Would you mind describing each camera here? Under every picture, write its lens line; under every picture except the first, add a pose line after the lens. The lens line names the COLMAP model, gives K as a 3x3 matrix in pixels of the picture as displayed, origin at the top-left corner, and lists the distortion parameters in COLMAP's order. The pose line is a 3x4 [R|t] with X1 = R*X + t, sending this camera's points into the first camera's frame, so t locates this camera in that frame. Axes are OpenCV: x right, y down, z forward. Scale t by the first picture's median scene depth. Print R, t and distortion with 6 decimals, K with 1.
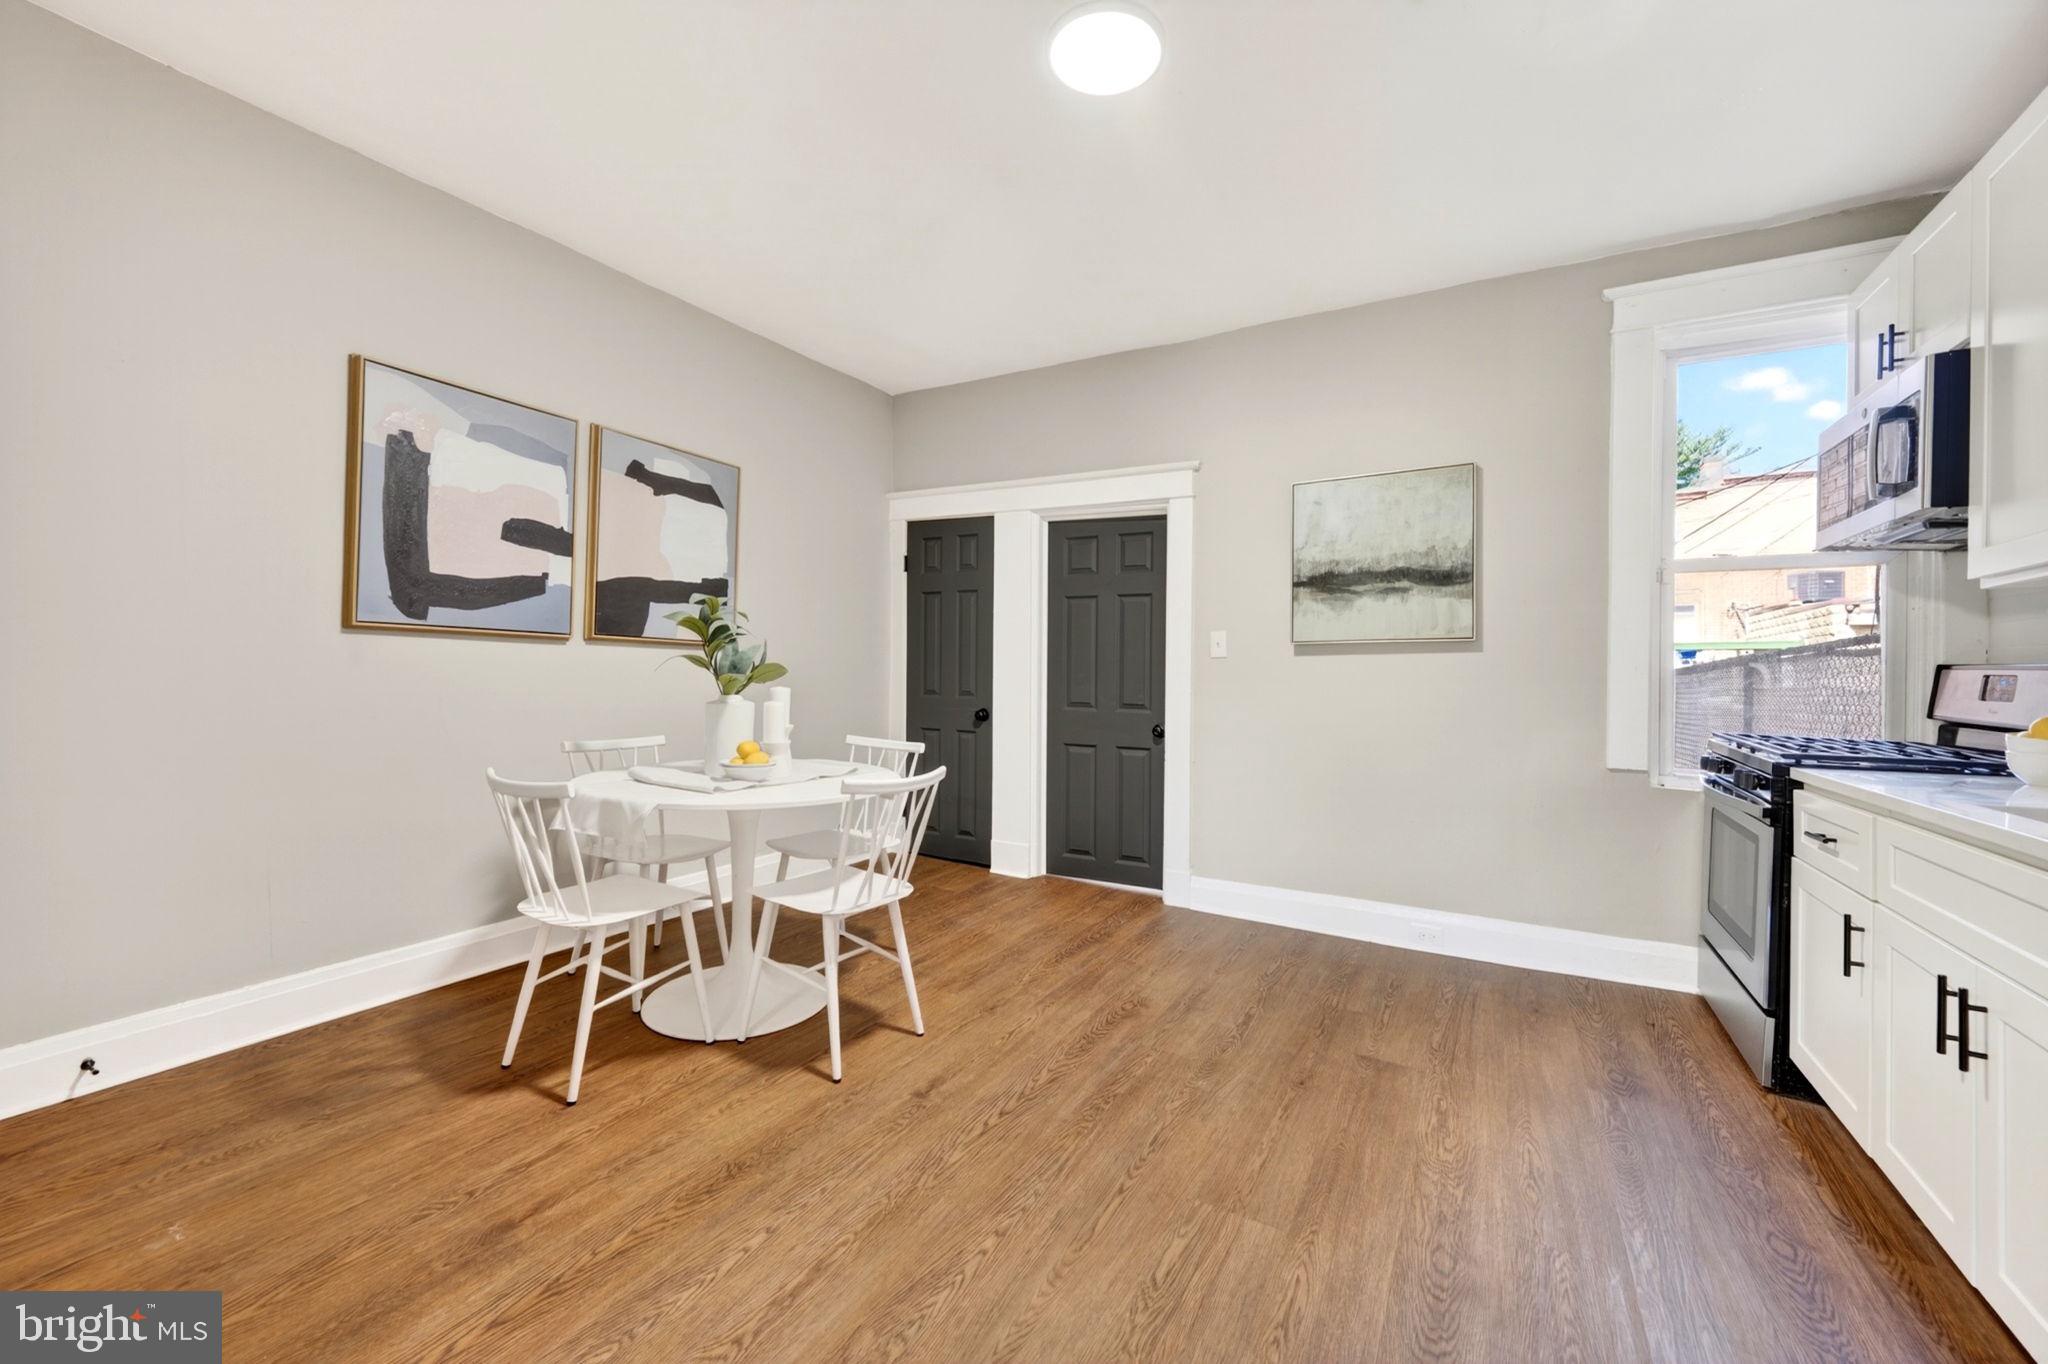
lens RADIAL K [[794.0, 0, 1027.7], [0, 794.0, 679.1], [0, 0, 1]] dist [-0.002520, 0.000358]
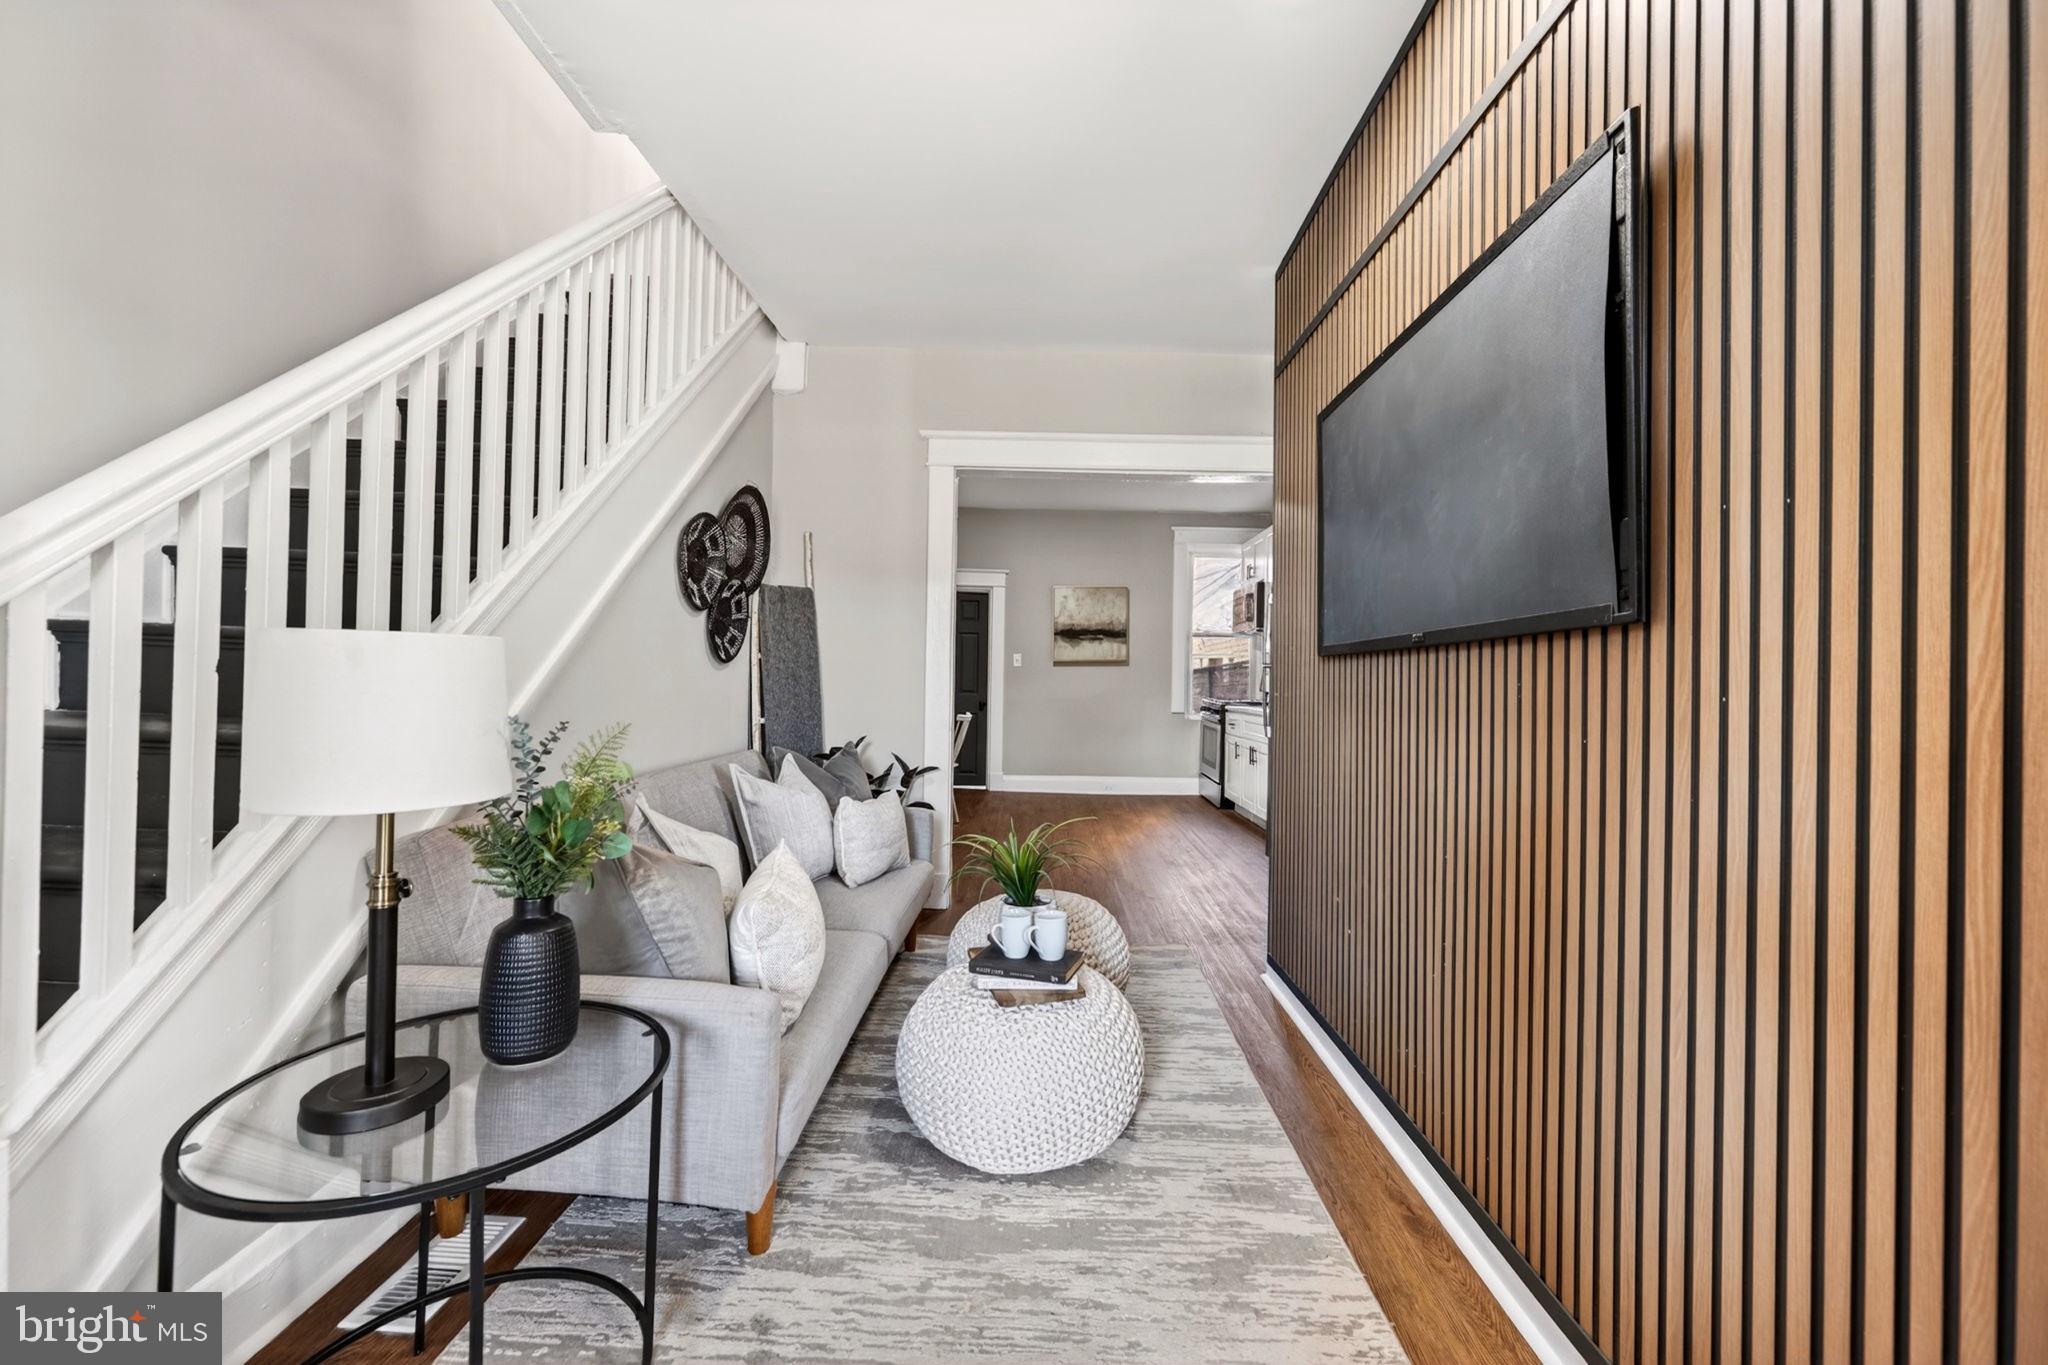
lens RADIAL K [[794.0, 0, 1039.4], [0, 794.0, 679.9], [0, 0, 1]] dist [-0.002520, 0.000358]
pose [[0.859547, 0.001721, 0.511055, -1.088705], [-0.003305, 0.999992, 0.002192, 0.002462], [-0.511047, -0.003574, 0.859546, -1.133539]]
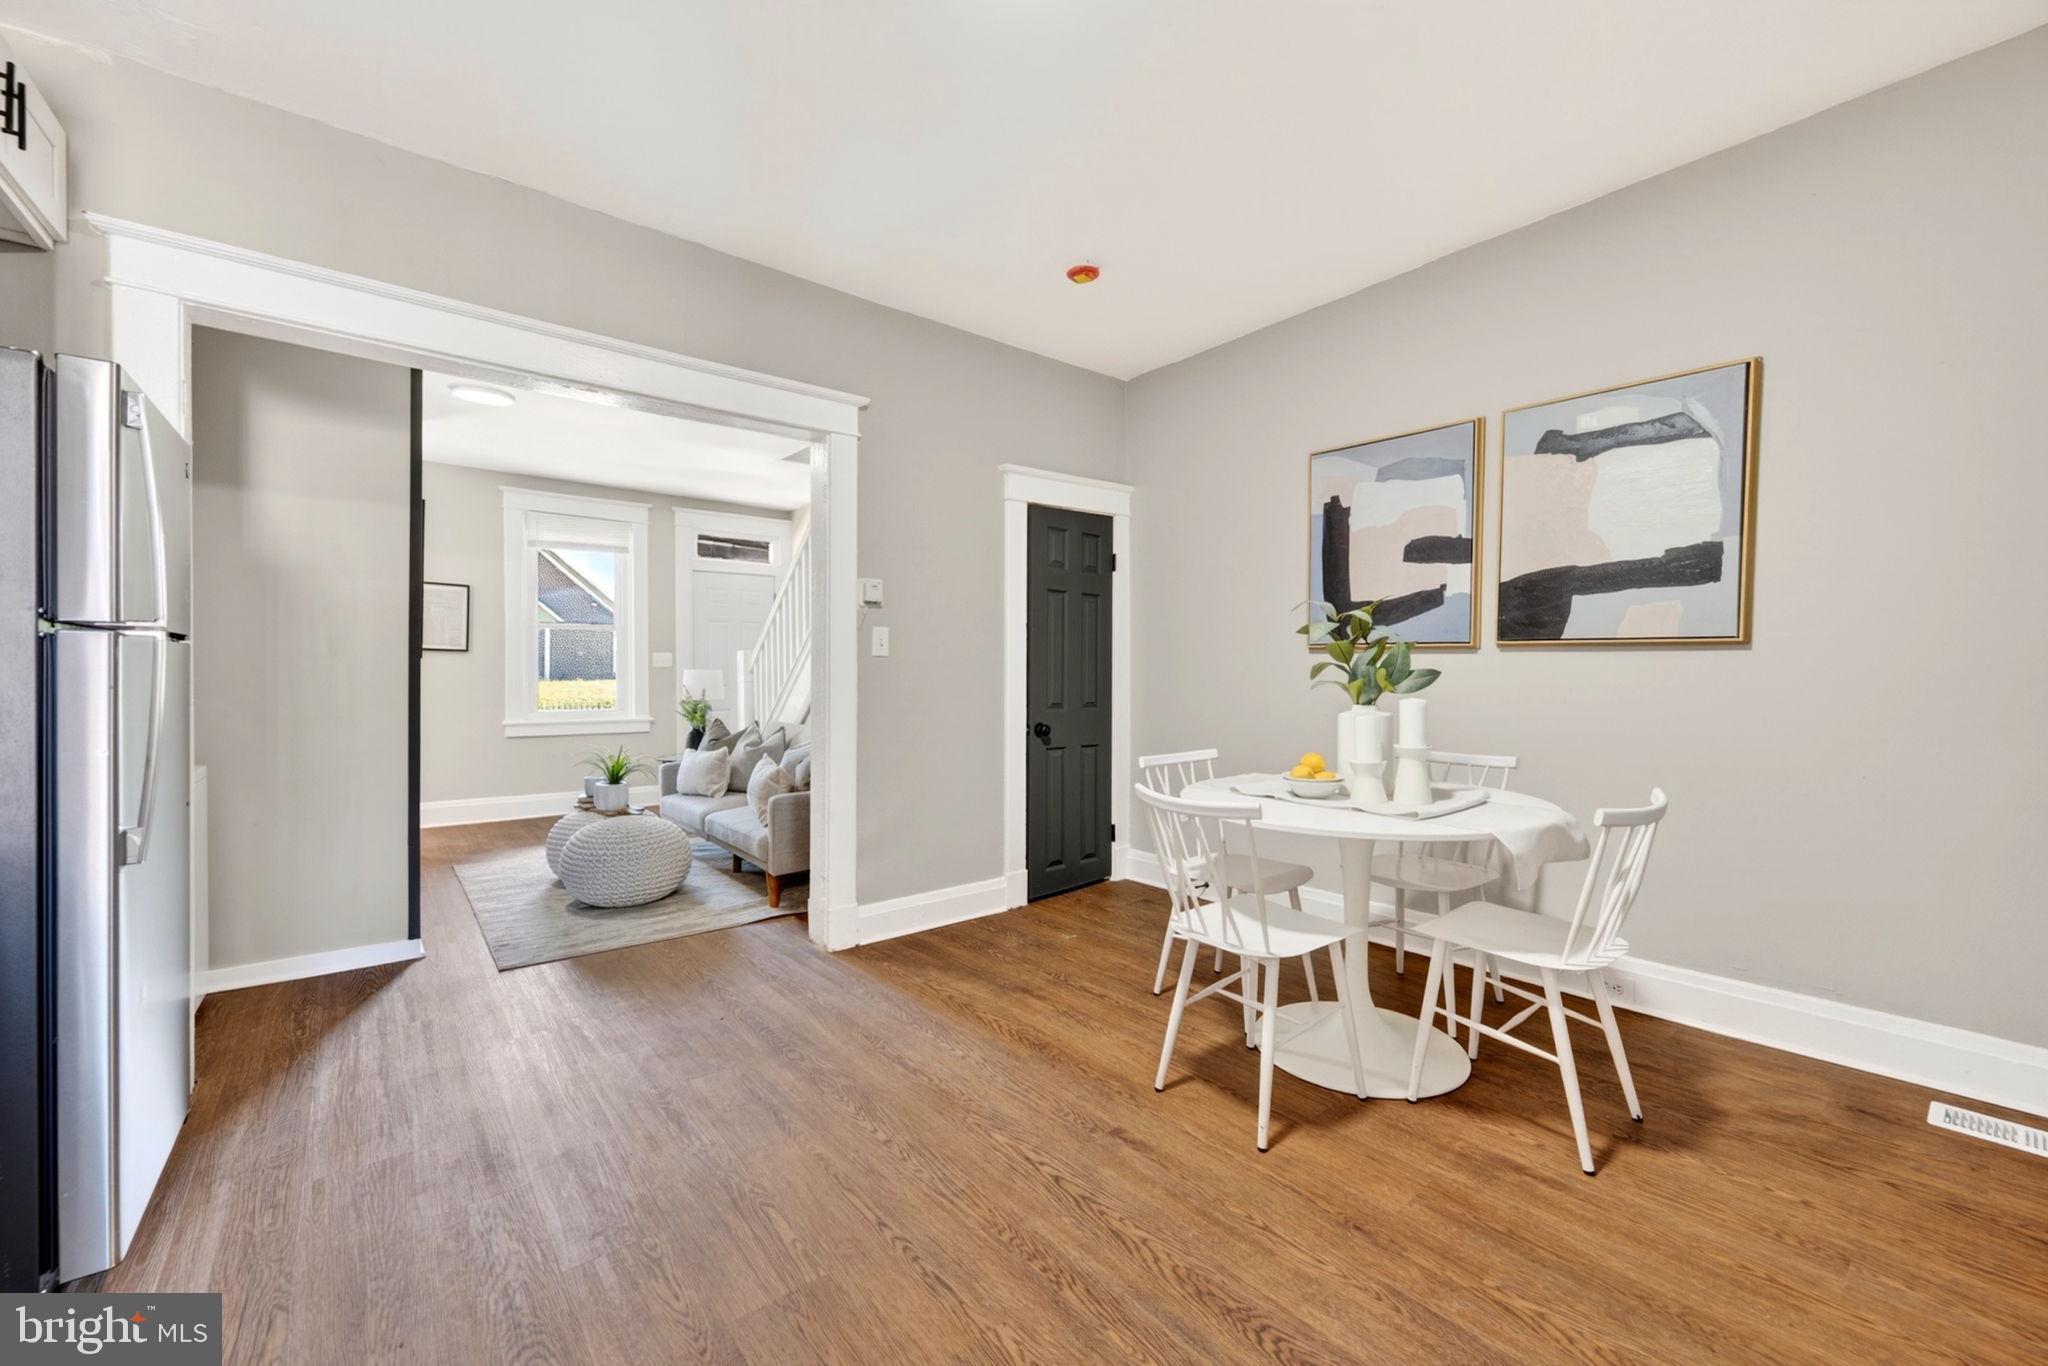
lens RADIAL K [[820.6, 0, 1029.4], [0, 820.6, 680.4], [0, 0, 1]] dist [0.000259, -0.002156]
pose [[-0.345805, -0.005677, -0.938289, 0.646892], [-0.014642, 0.999893, -0.000654, -0.002097], [0.938192, 0.013512, -0.345851, 0.990092]]
